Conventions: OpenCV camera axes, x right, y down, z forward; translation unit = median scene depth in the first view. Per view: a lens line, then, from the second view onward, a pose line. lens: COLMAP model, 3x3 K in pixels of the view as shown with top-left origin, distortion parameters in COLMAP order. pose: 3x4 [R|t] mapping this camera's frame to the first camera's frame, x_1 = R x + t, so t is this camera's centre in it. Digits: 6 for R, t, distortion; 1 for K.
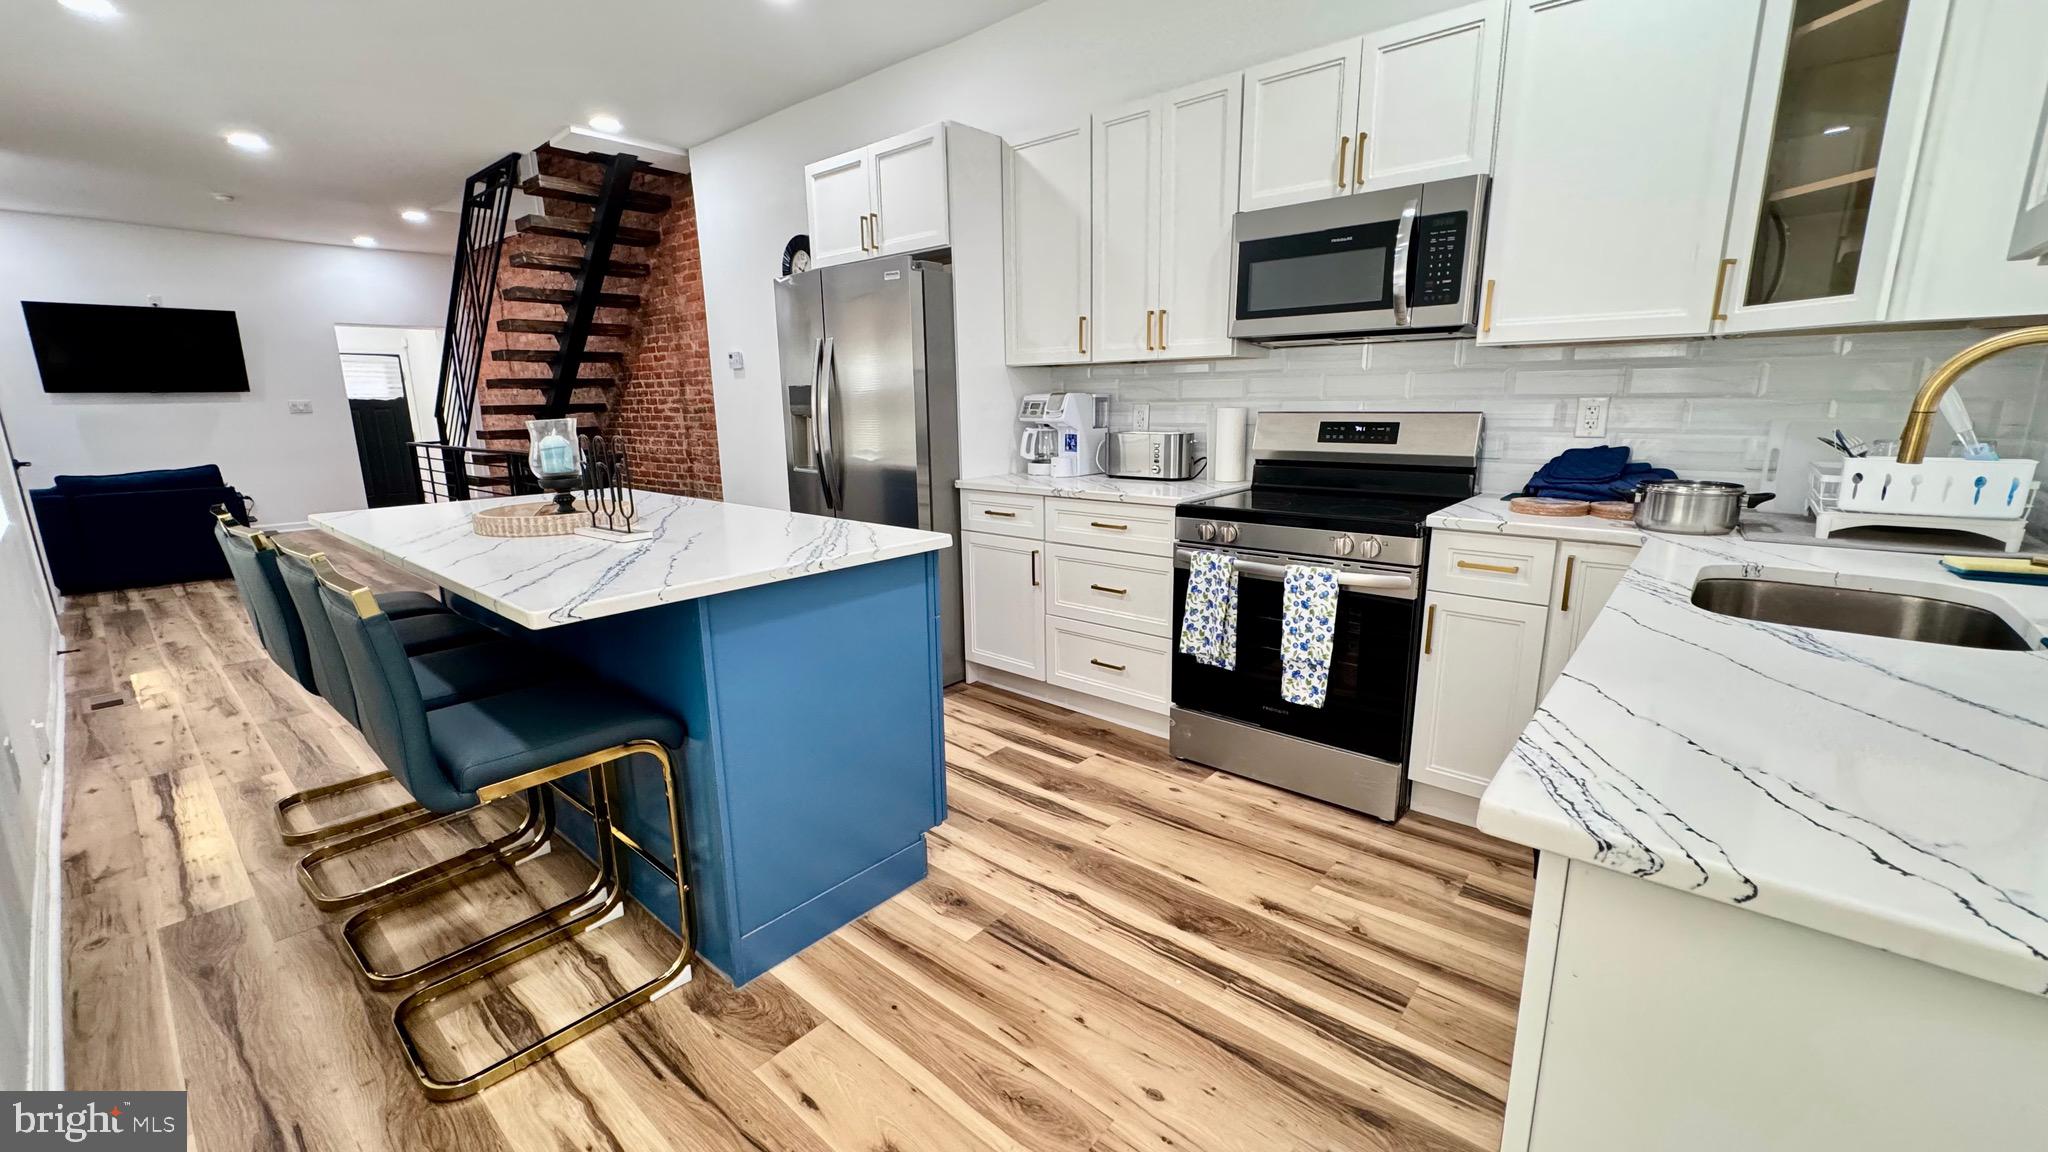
lens RADIAL K [[816.2, 0, 1024.3], [0, 816.2, 570.4], [0, 0, 1]] dist [-0.001491, 0.000646]
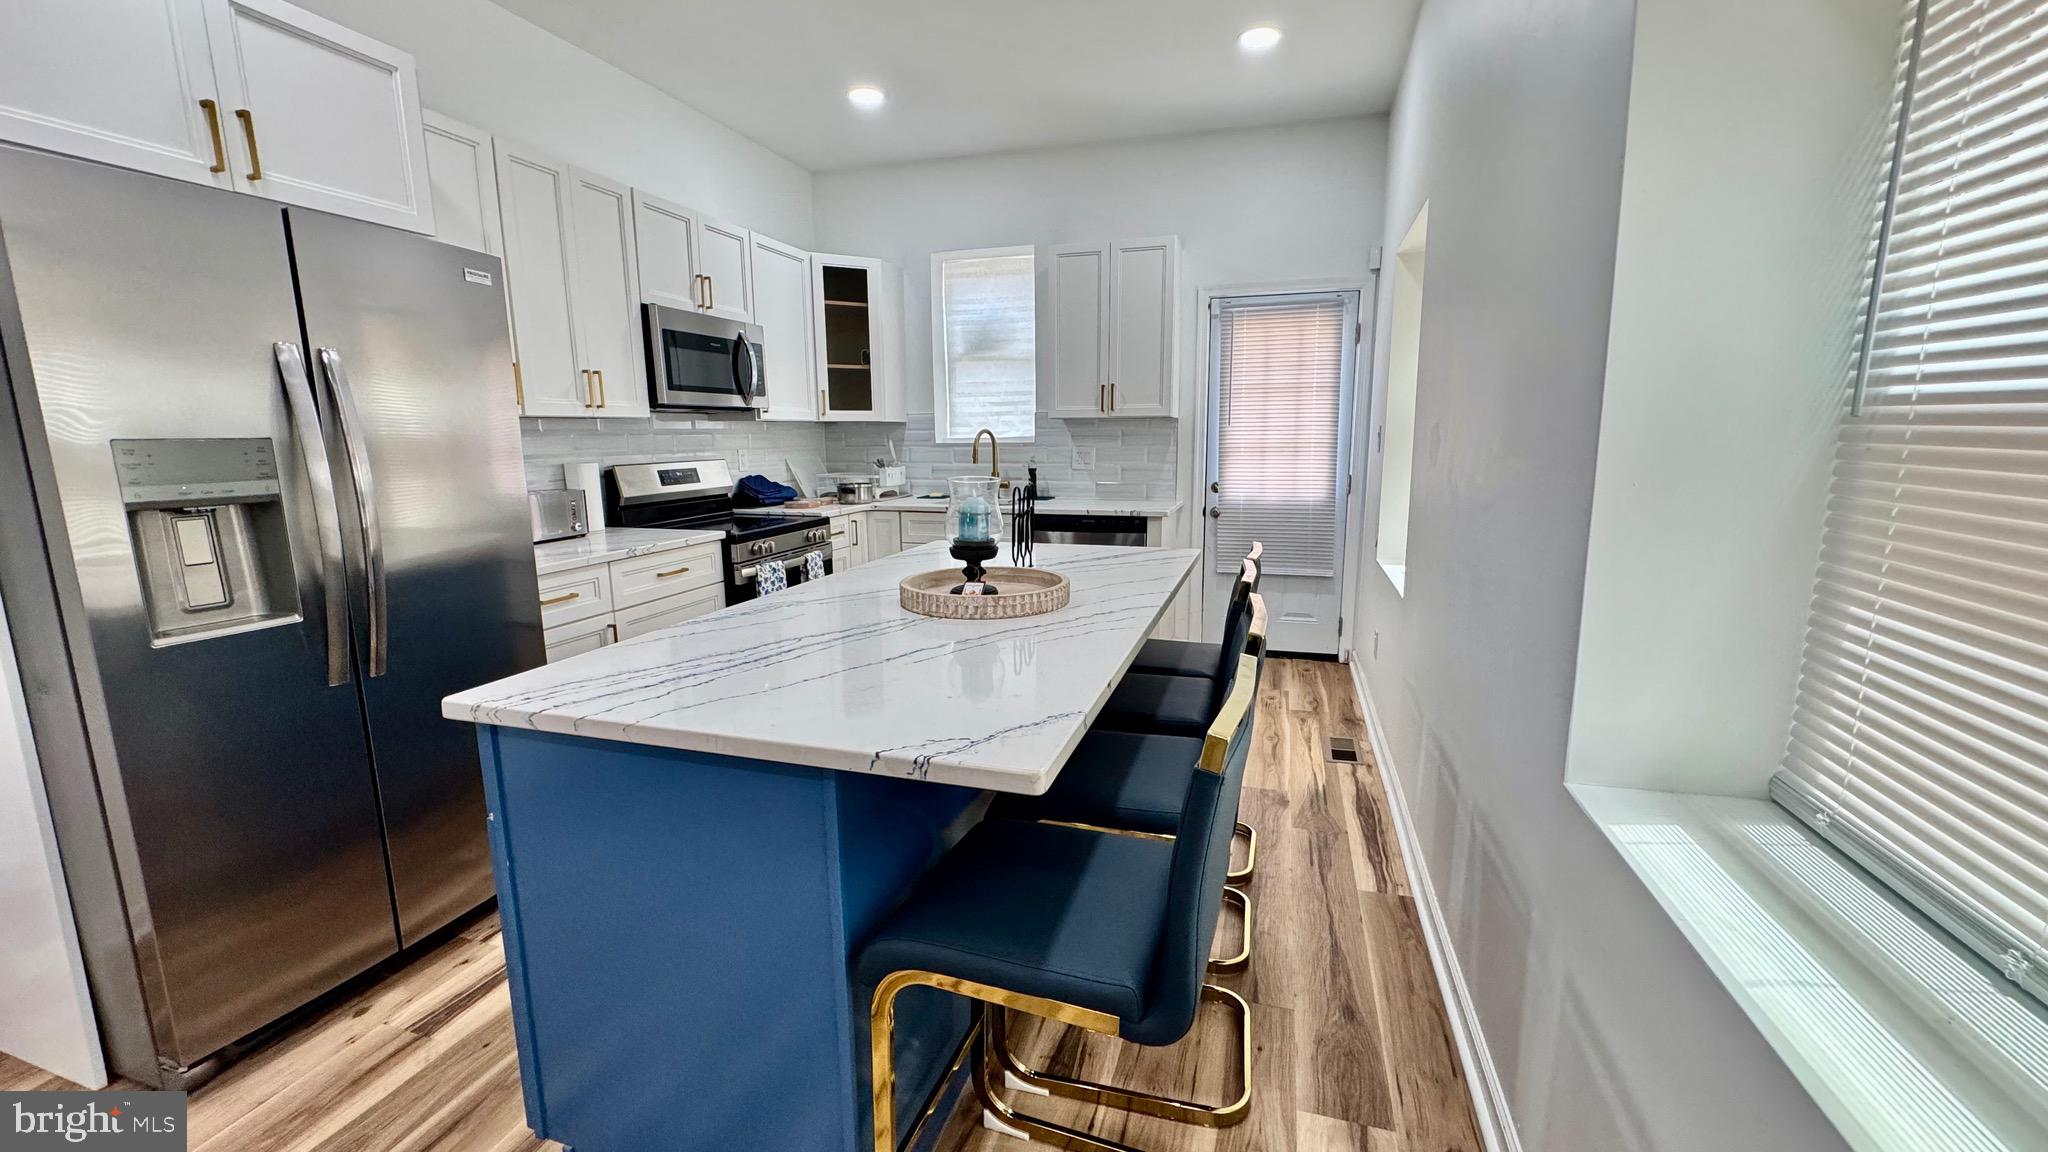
lens RADIAL K [[816.2, 0, 1025.8], [0, 816.2, 565.5], [0, 0, 1]] dist [-0.001491, 0.000646]
pose [[-0.397628, -0.132348, 0.907952, -1.109851], [0.205594, 0.951530, 0.228738, -0.226158], [-0.894217, 0.277623, -0.351145, 1.025451]]
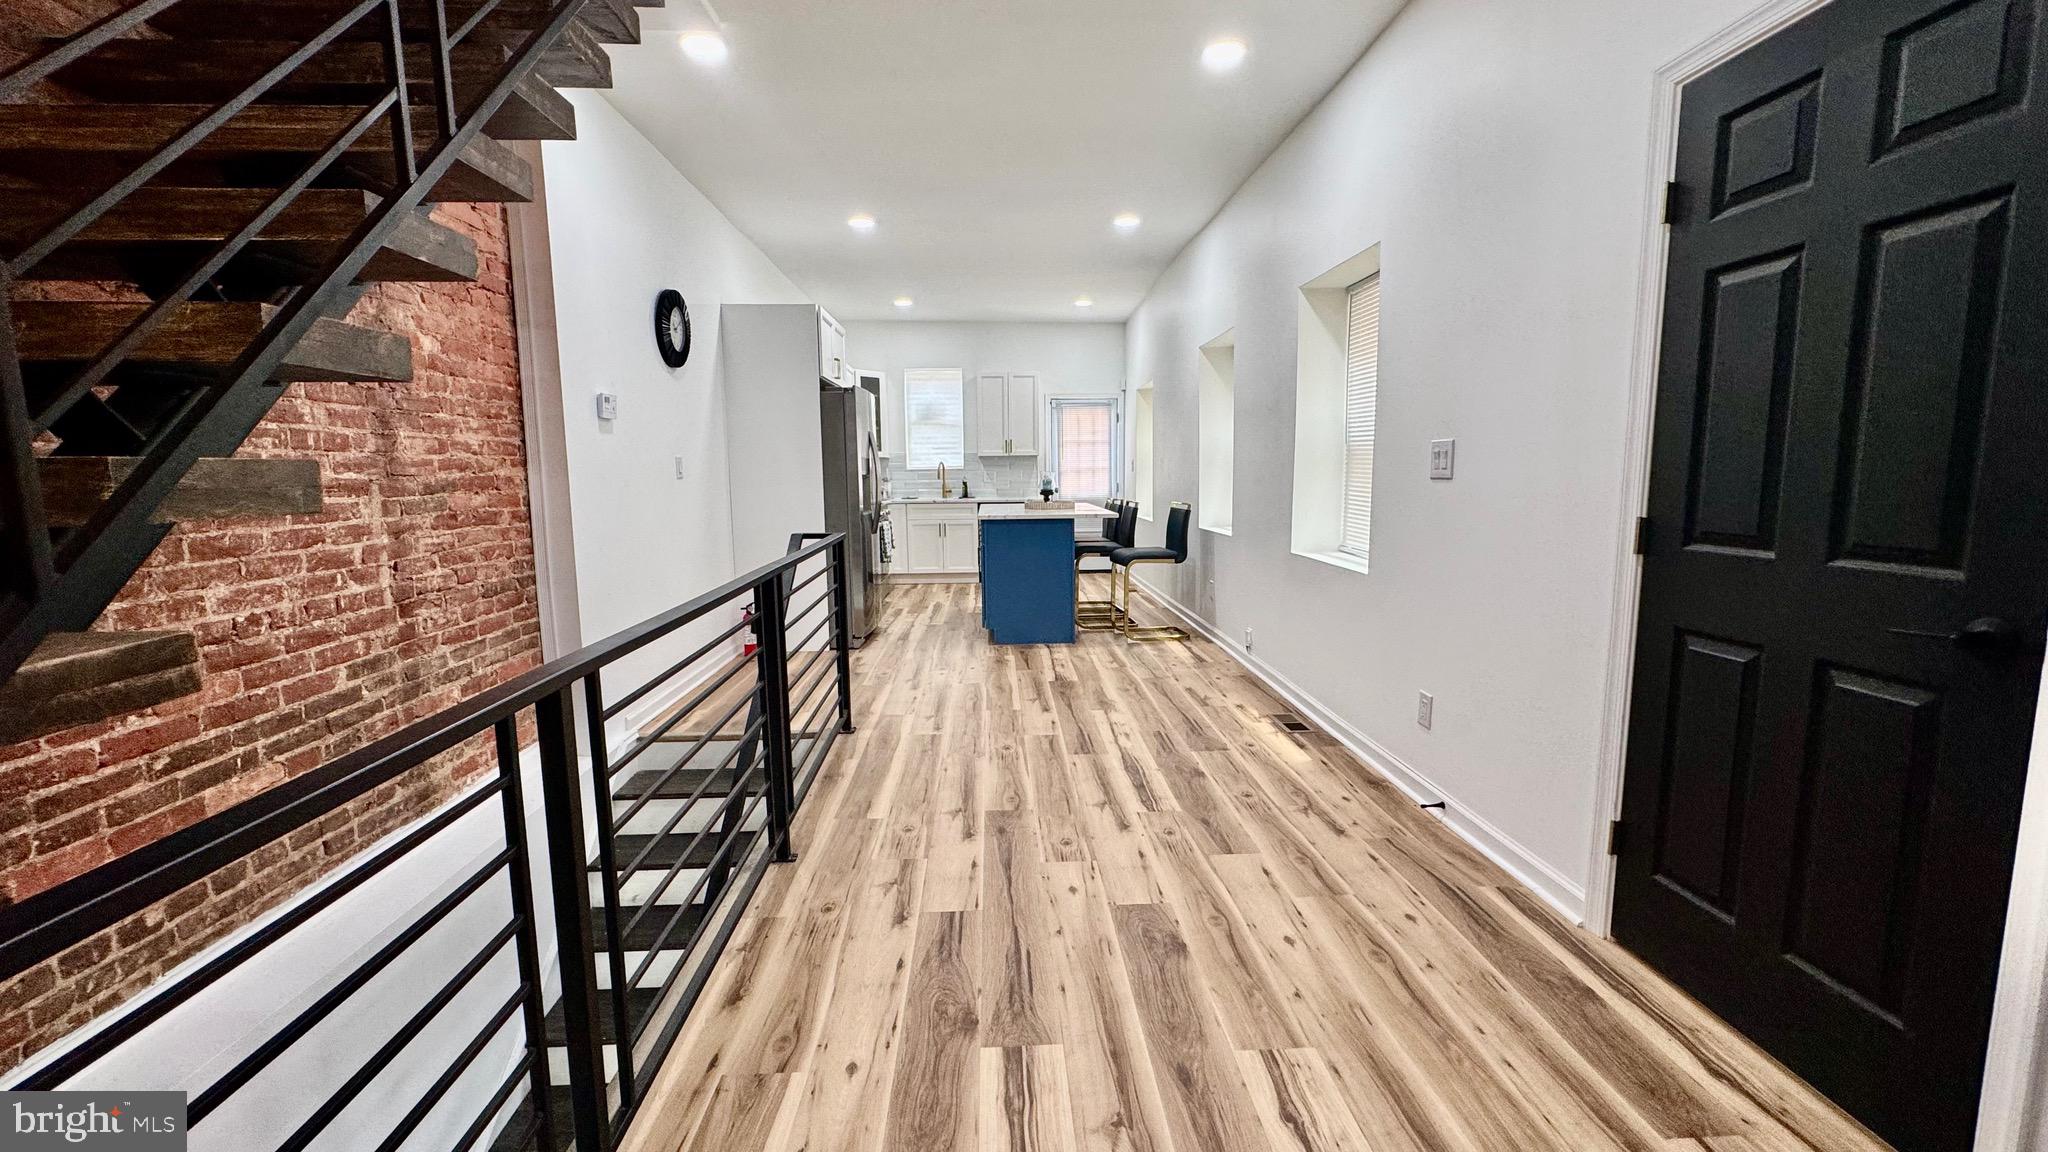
lens RADIAL K [[816.2, 0, 1022.0], [0, 816.2, 578.8], [0, 0, 1]] dist [-0.001491, 0.000646]
pose [[-0.683593, -0.074211, 0.726080, -2.123559], [0.172257, 0.950309, 0.259306, -0.472122], [-0.709244, 0.302332, -0.636842, 2.425127]]
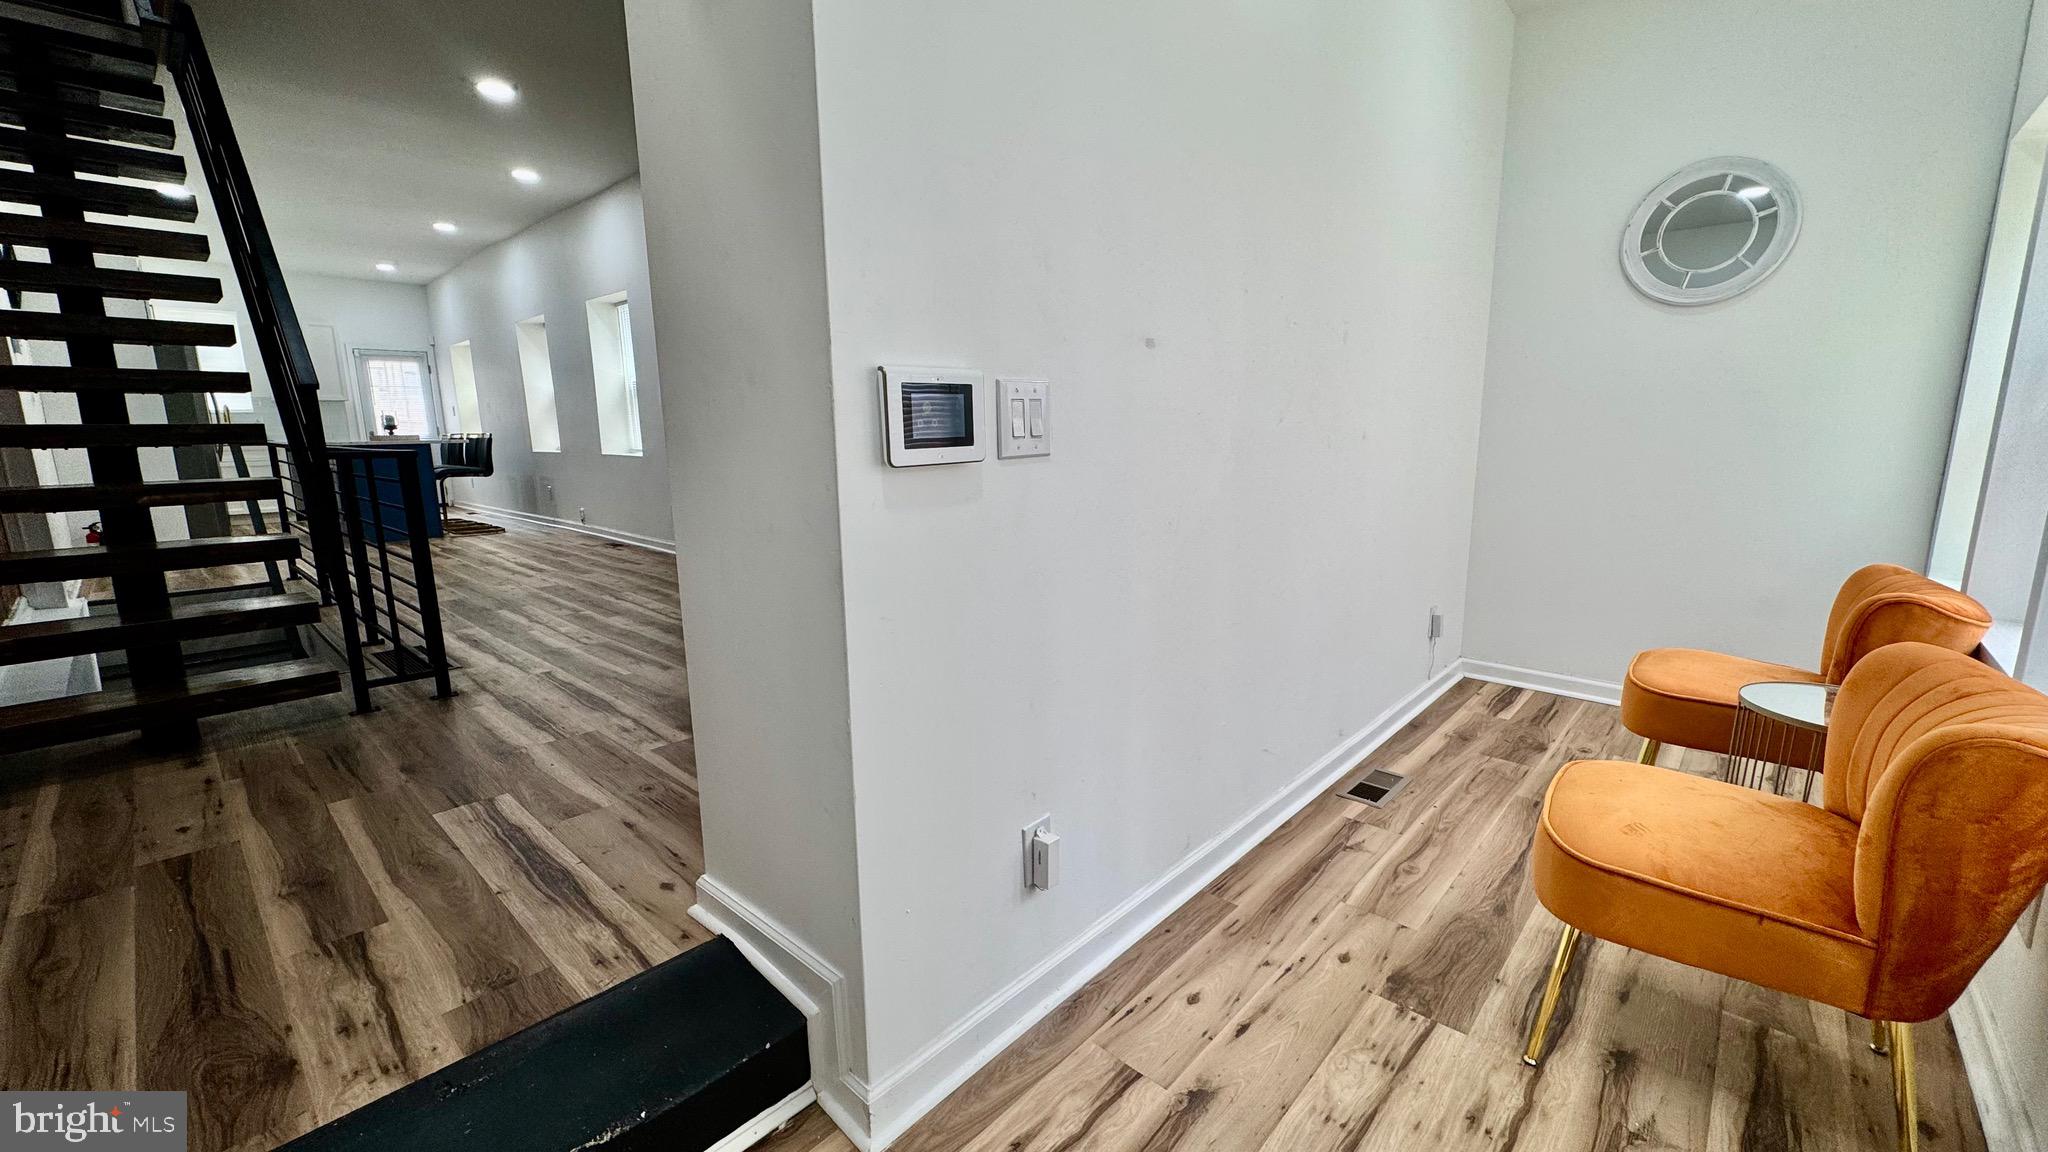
lens RADIAL K [[816.2, 0, 1024.5], [0, 816.2, 578.8], [0, 0, 1]] dist [-0.001491, 0.000646]
pose [[-0.999088, 0.020218, 0.037604, -2.819737], [0.033162, 0.922215, 0.385252, -0.638875], [-0.026890, 0.386147, -0.922045, 3.649883]]
